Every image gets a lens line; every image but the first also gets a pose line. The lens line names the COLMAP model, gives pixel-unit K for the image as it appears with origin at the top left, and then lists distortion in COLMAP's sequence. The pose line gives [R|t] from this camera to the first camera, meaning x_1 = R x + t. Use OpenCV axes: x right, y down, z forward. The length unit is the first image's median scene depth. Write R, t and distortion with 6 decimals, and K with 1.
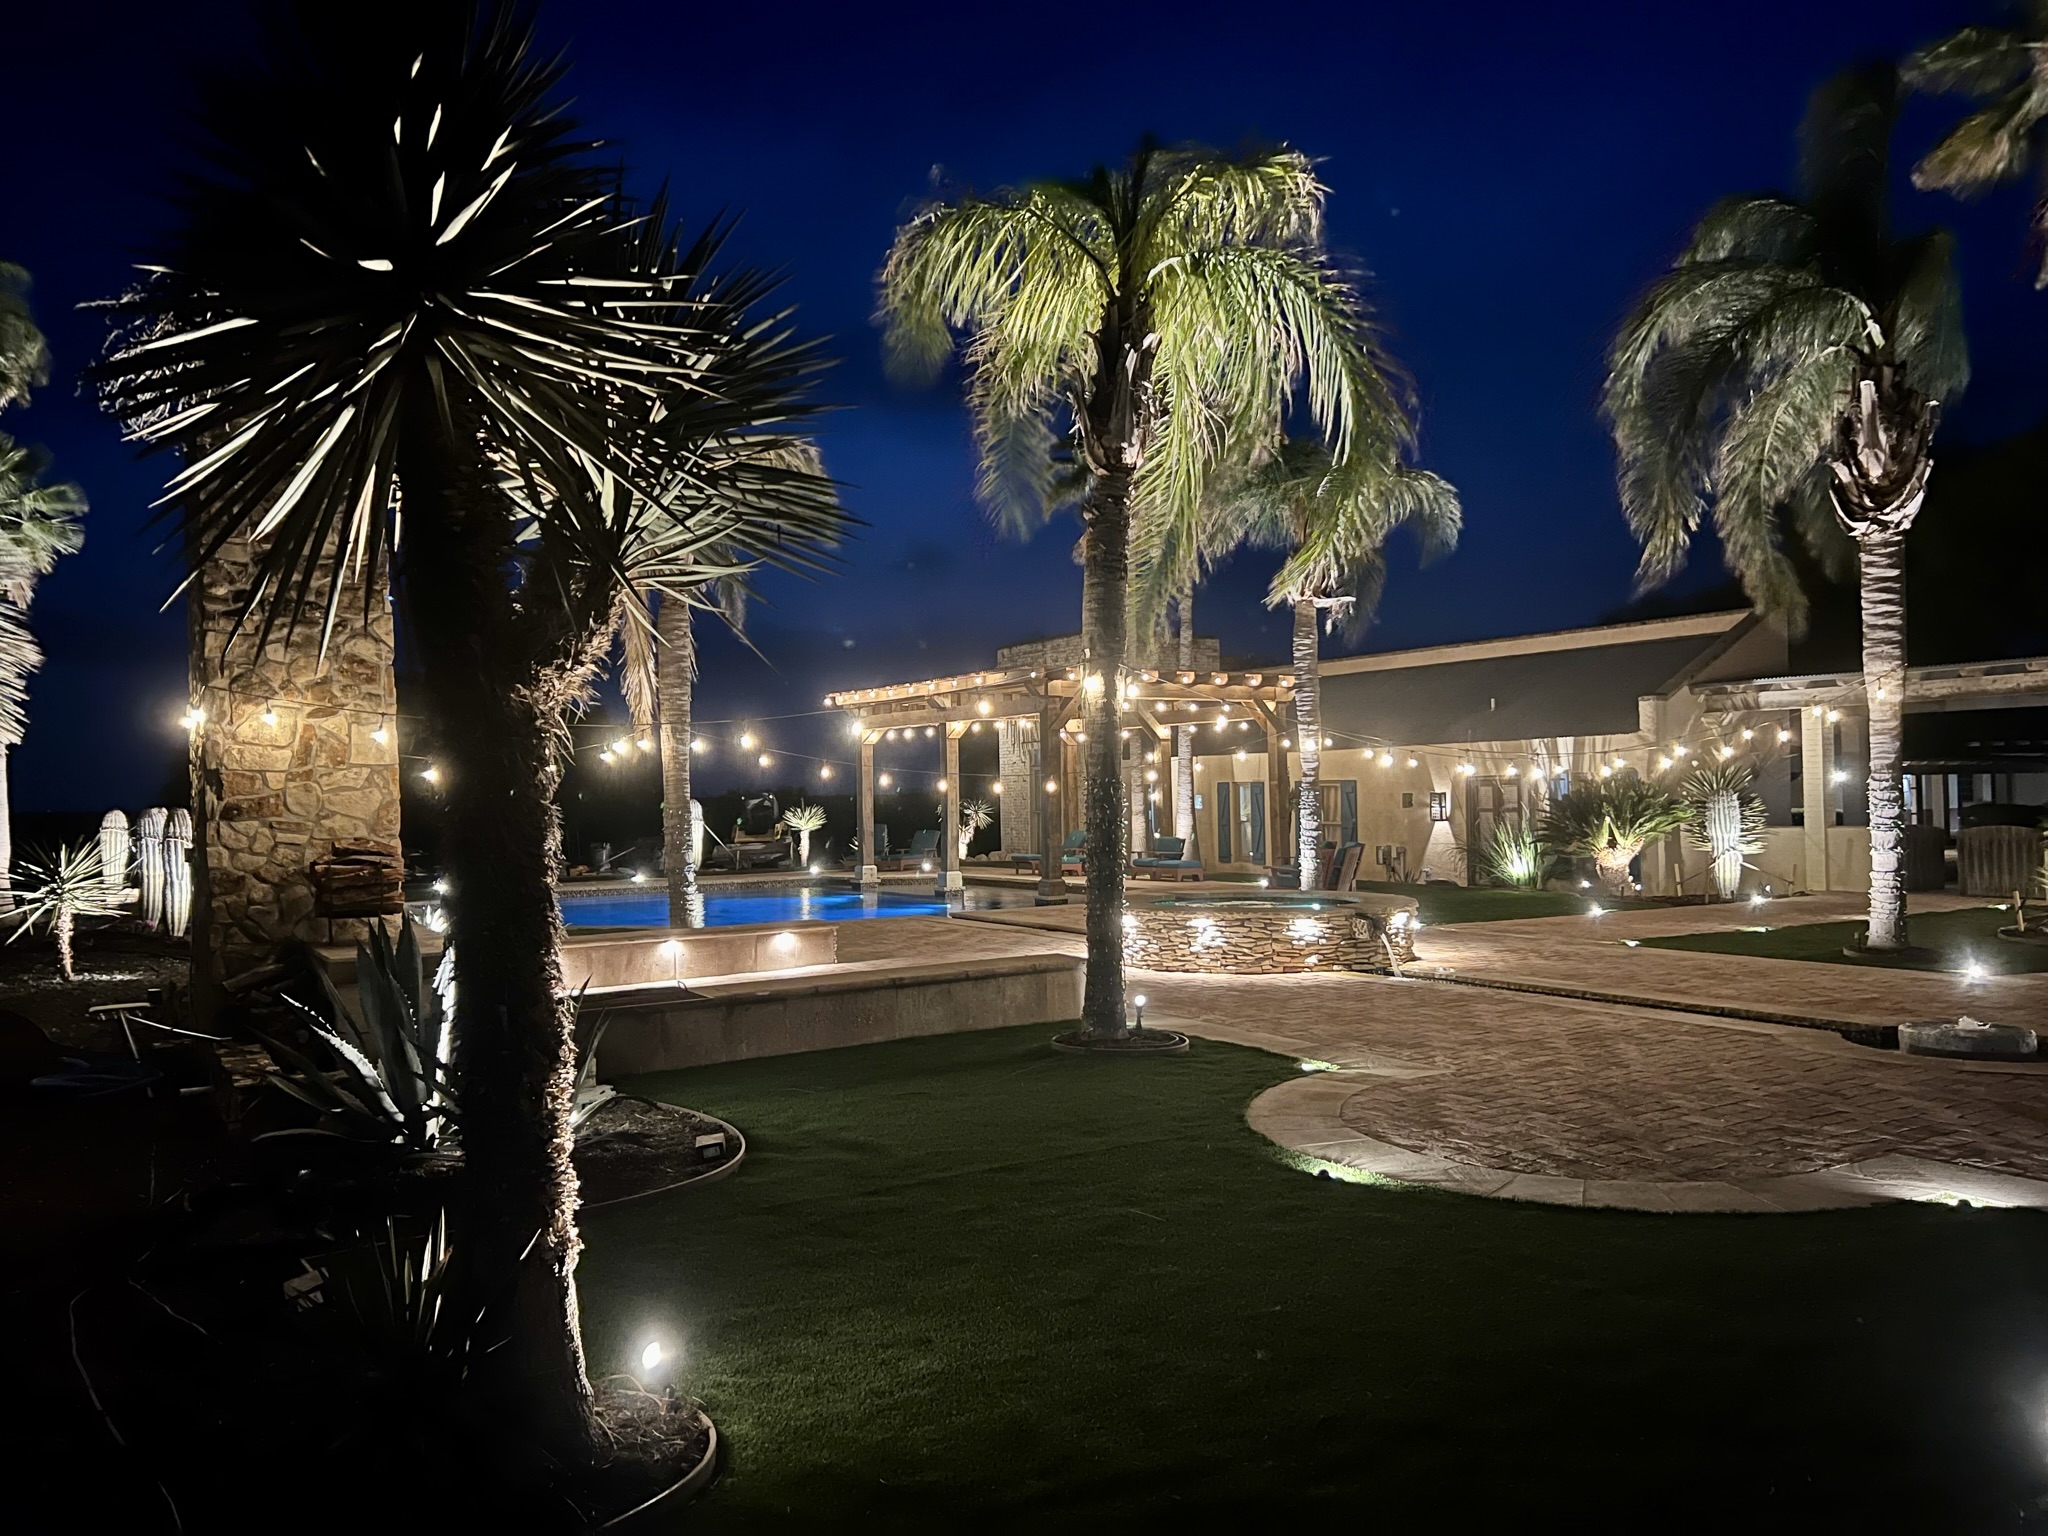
lens RADIAL K [[1554.5, 0, 1024.0], [0, 1554.5, 768.0], [0, 0, 1]] dist [0.028923, -0.000526]
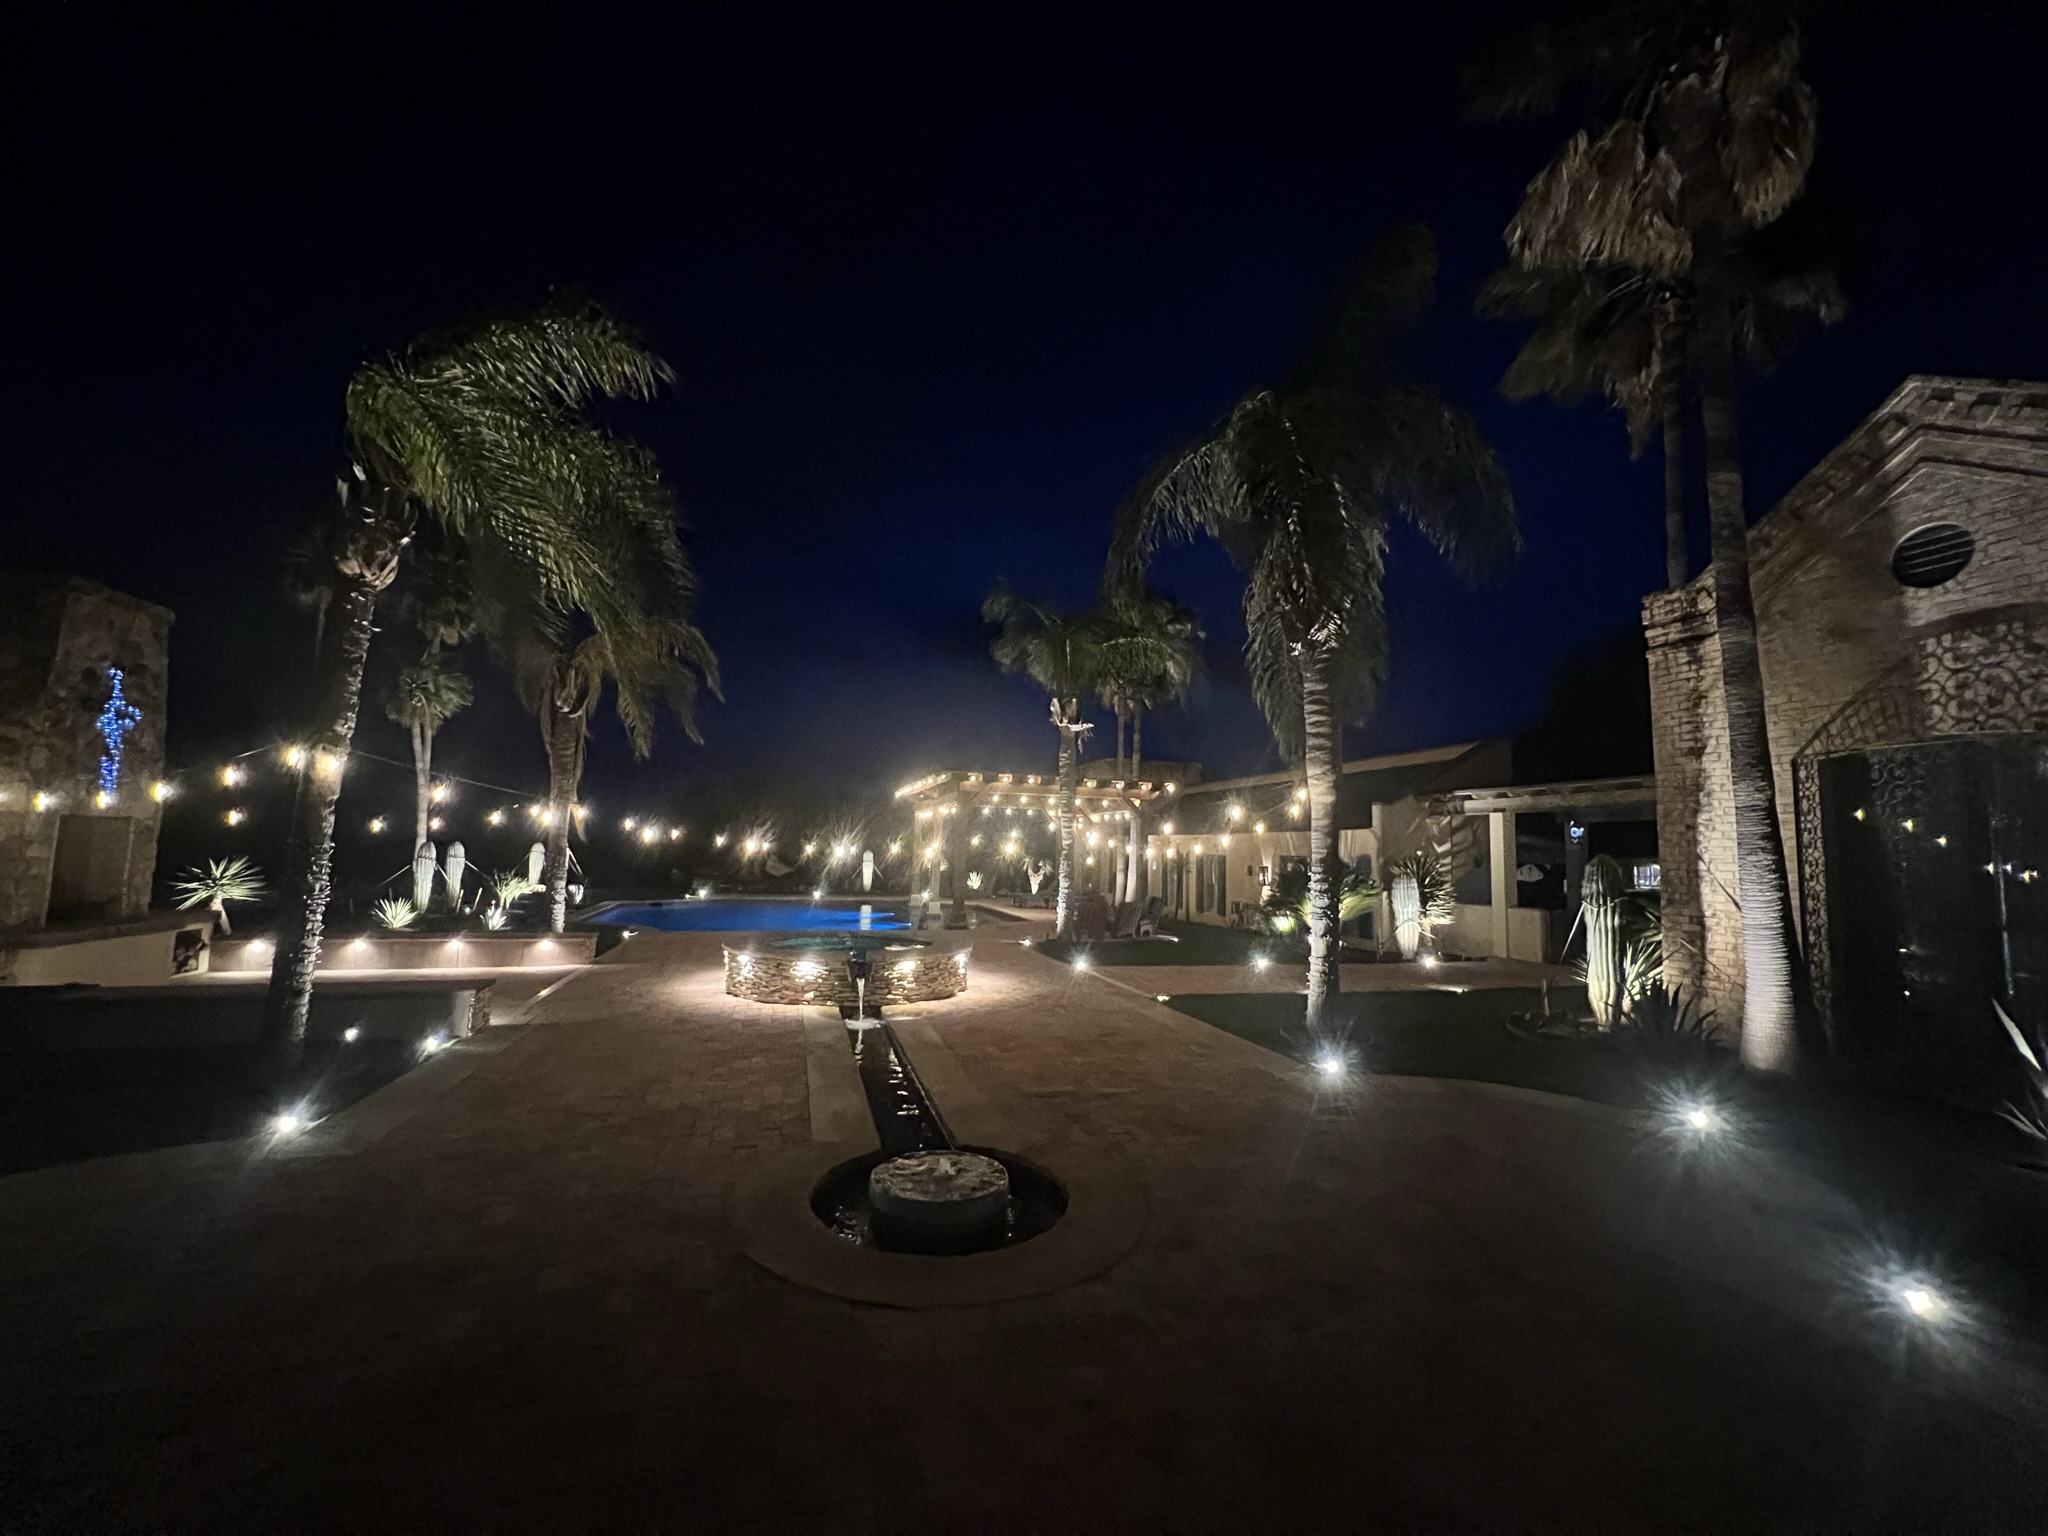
lens RADIAL K [[824.8, 0, 1024.0], [0, 824.8, 768.0], [0, 0, 1]] dist [0.000183, 0.000030]
pose [[0.962459, 0.015051, -0.271011, 0.327929], [-0.037669, 0.996206, -0.078450, -0.008068], [0.268802, 0.085713, 0.959374, 0.246494]]
